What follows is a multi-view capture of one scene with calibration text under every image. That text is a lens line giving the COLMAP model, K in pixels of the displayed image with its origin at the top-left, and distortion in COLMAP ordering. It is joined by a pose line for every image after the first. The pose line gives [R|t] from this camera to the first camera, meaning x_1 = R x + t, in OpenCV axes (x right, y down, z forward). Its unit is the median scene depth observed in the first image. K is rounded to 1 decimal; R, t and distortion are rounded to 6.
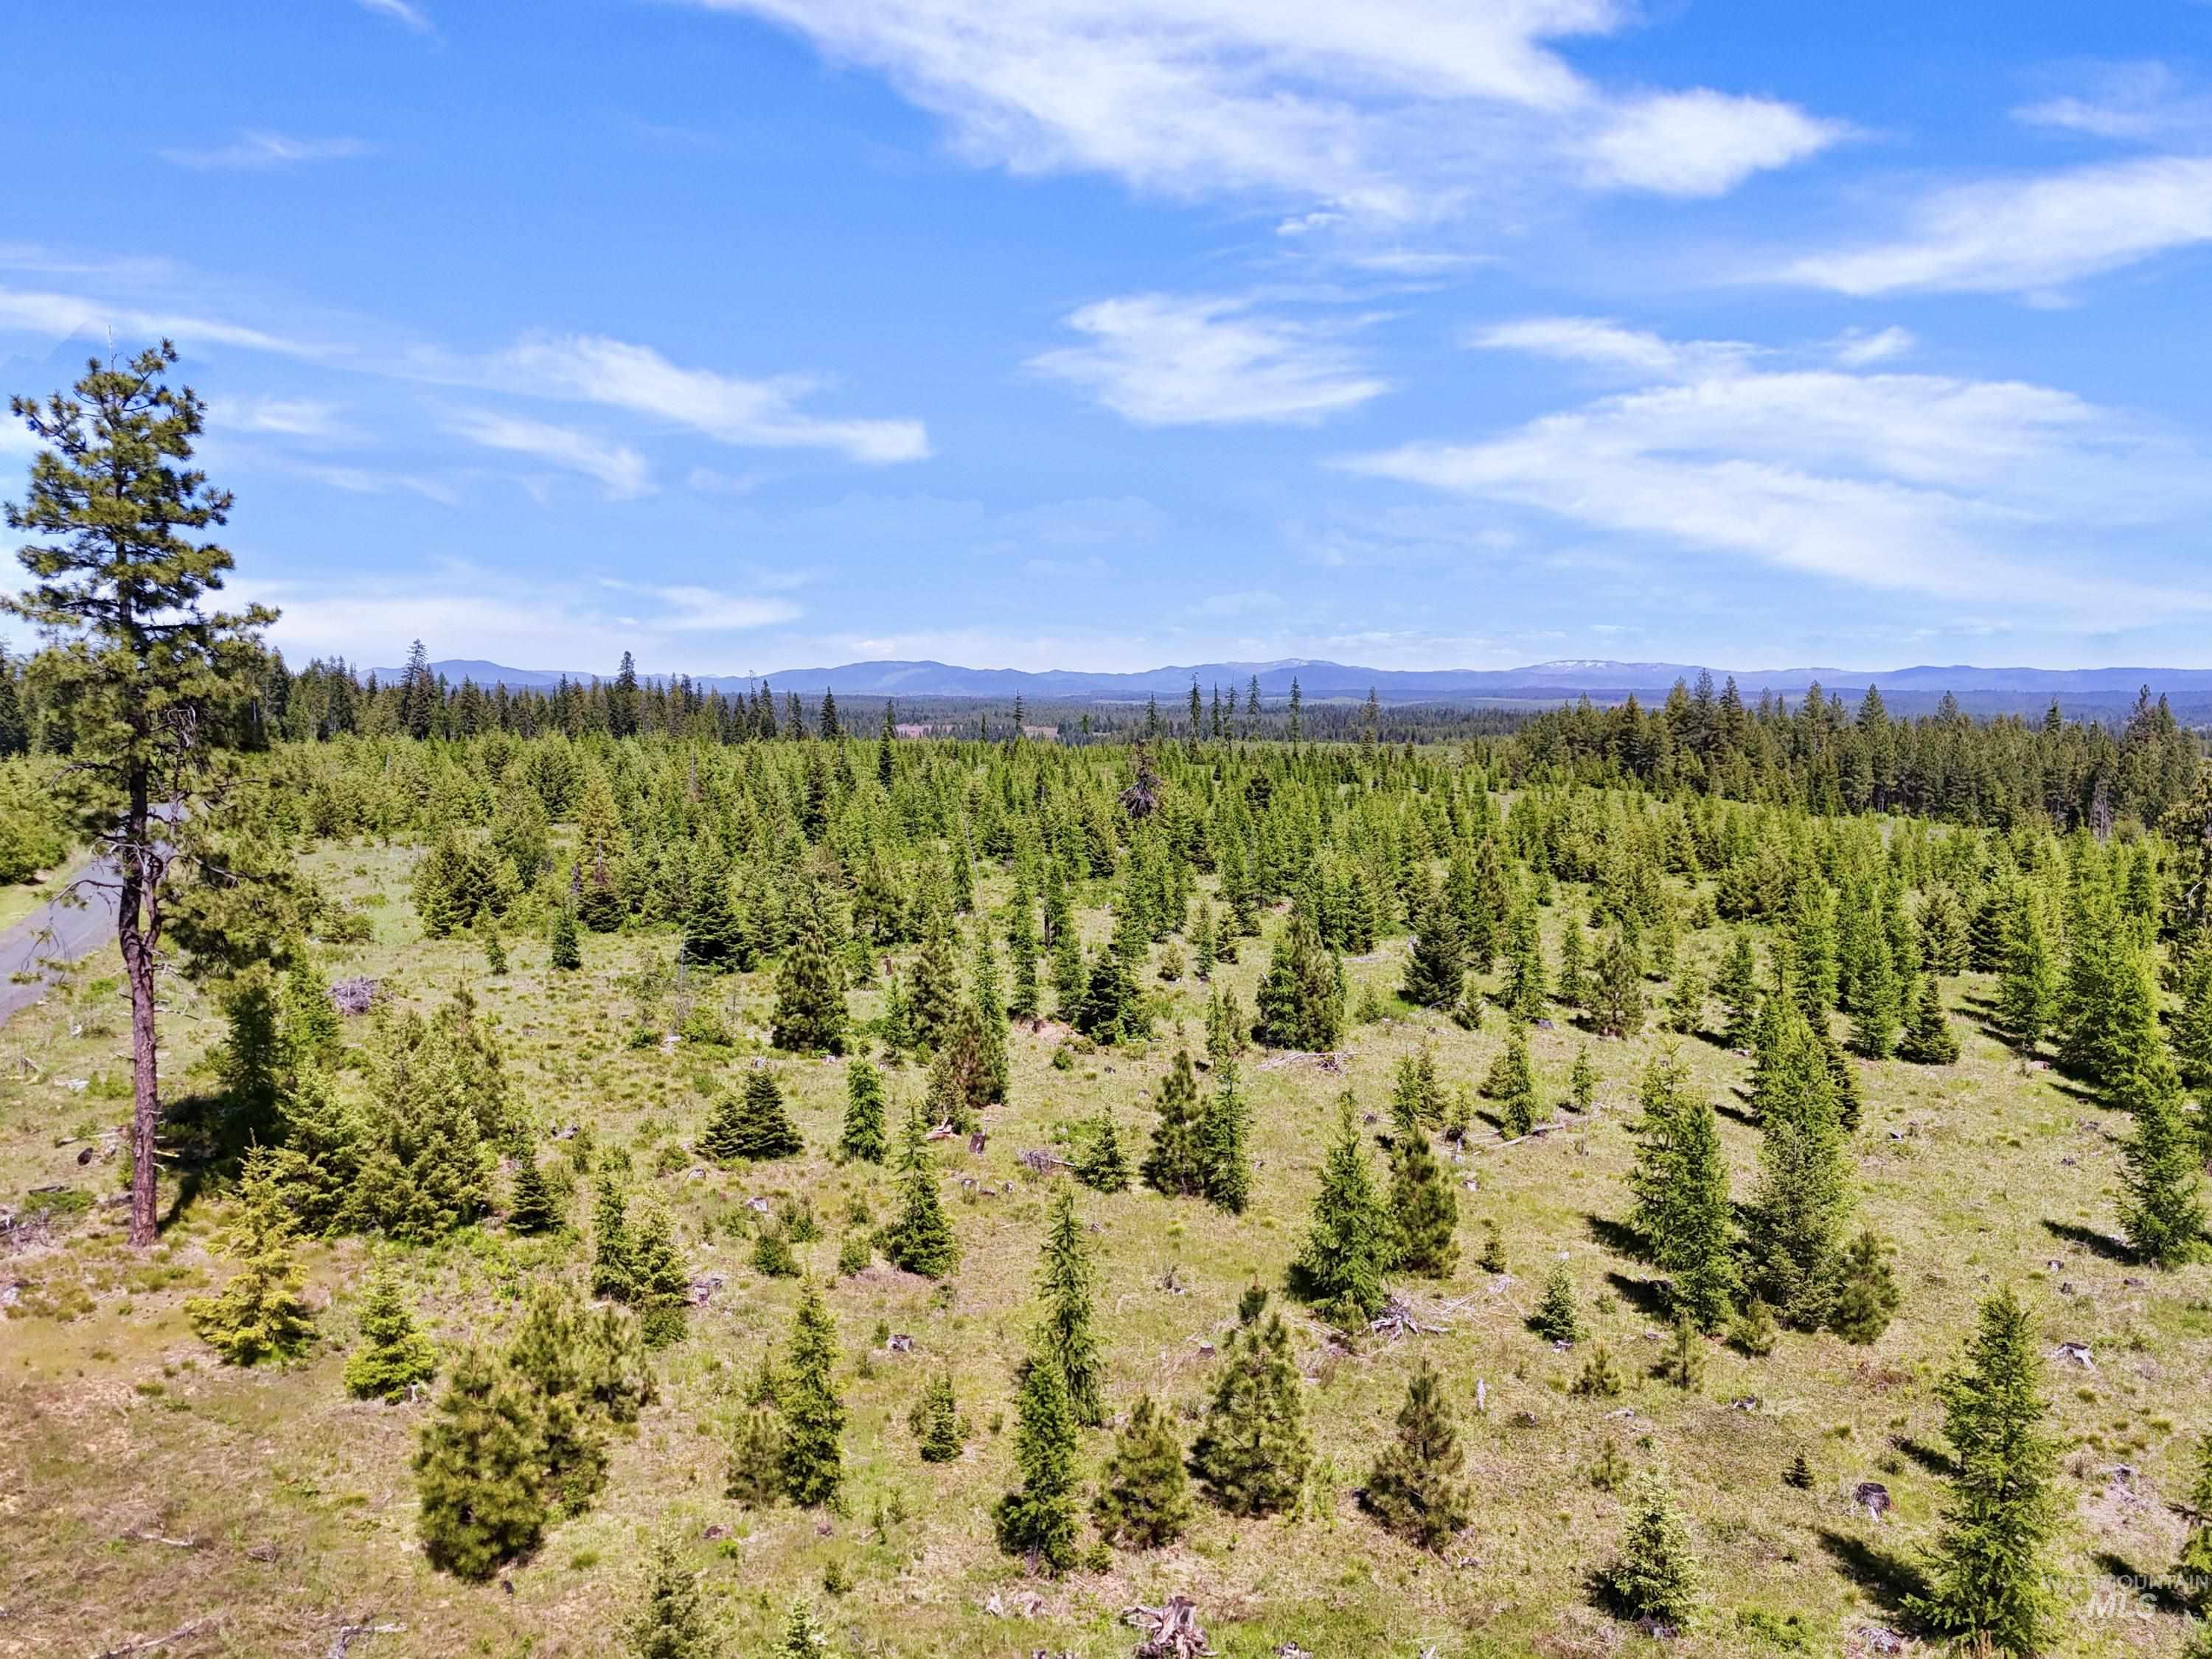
lens RADIAL K [[1619.5, 0, 1106.0], [0, 1619.5, 829.5], [0, 0, 1]] dist [0.073810, -0.080816]
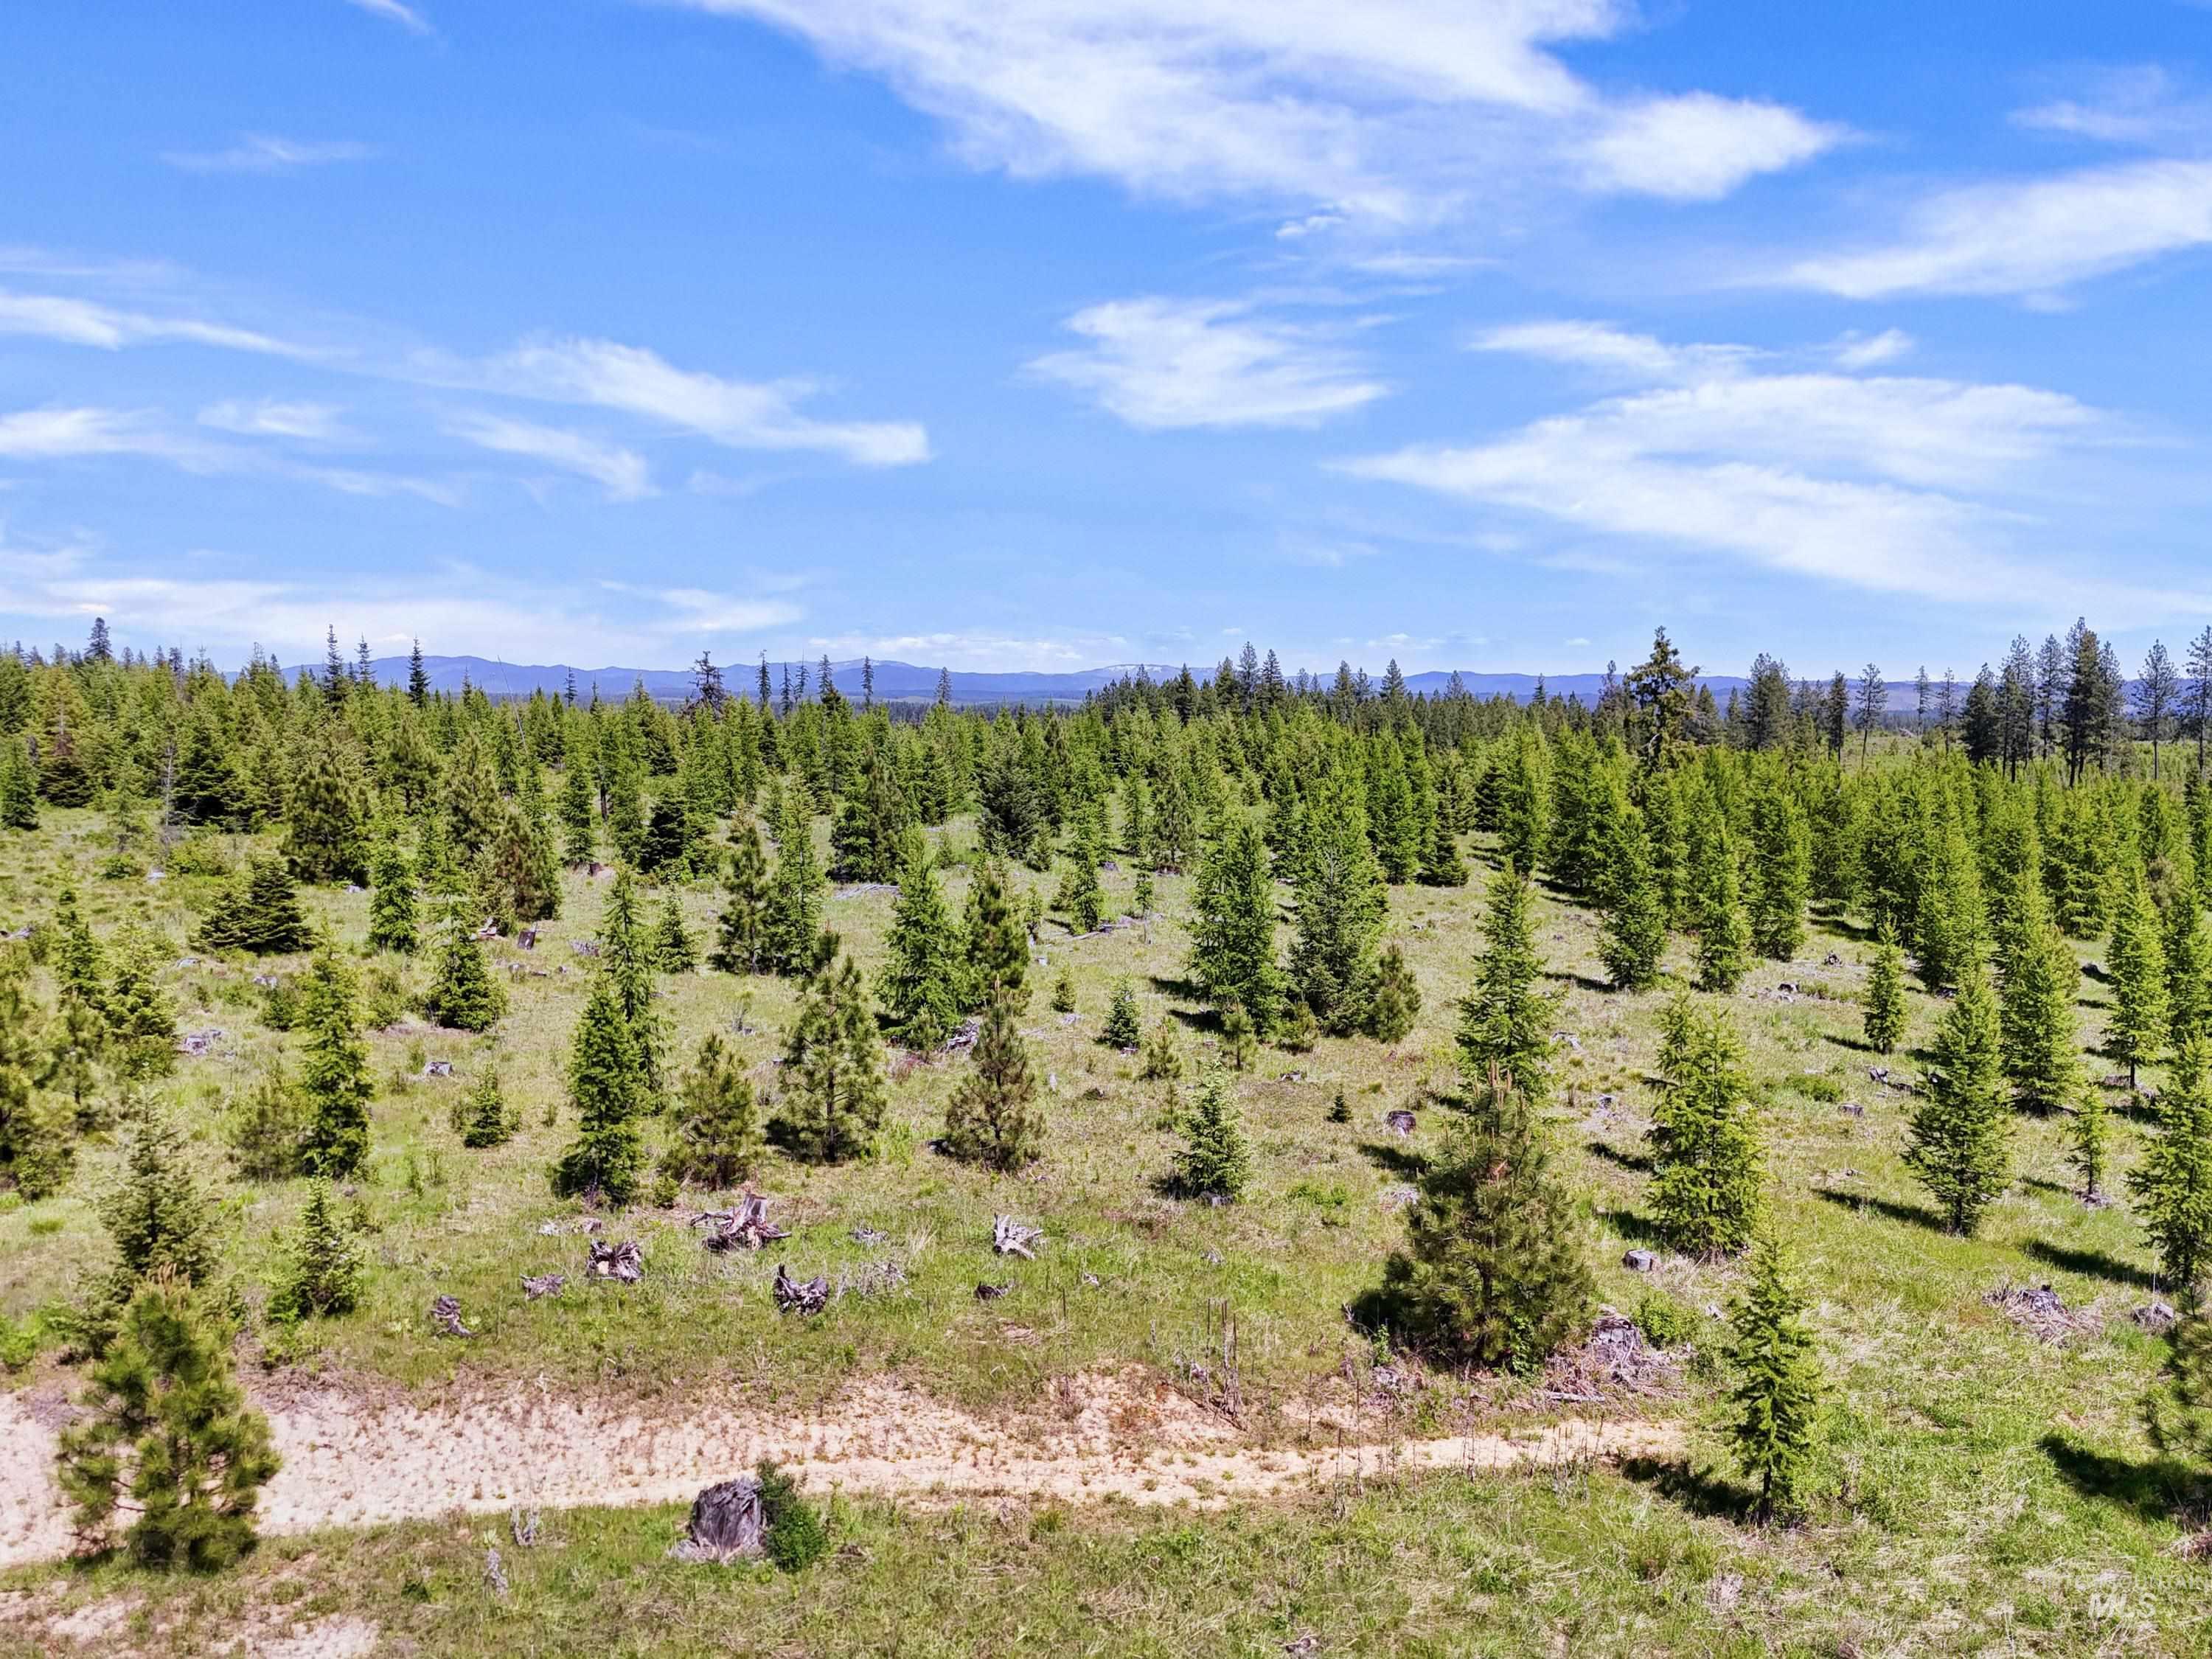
lens RADIAL K [[1619.5, 0, 1106.0], [0, 1619.5, 829.5], [0, 0, 1]] dist [0.073810, -0.080816]
pose [[0.965966, -0.019993, 0.257895, 0.001780], [0.018476, 0.999795, 0.008307, 0.134786], [-0.258008, -0.003259, 0.966137, 0.006444]]
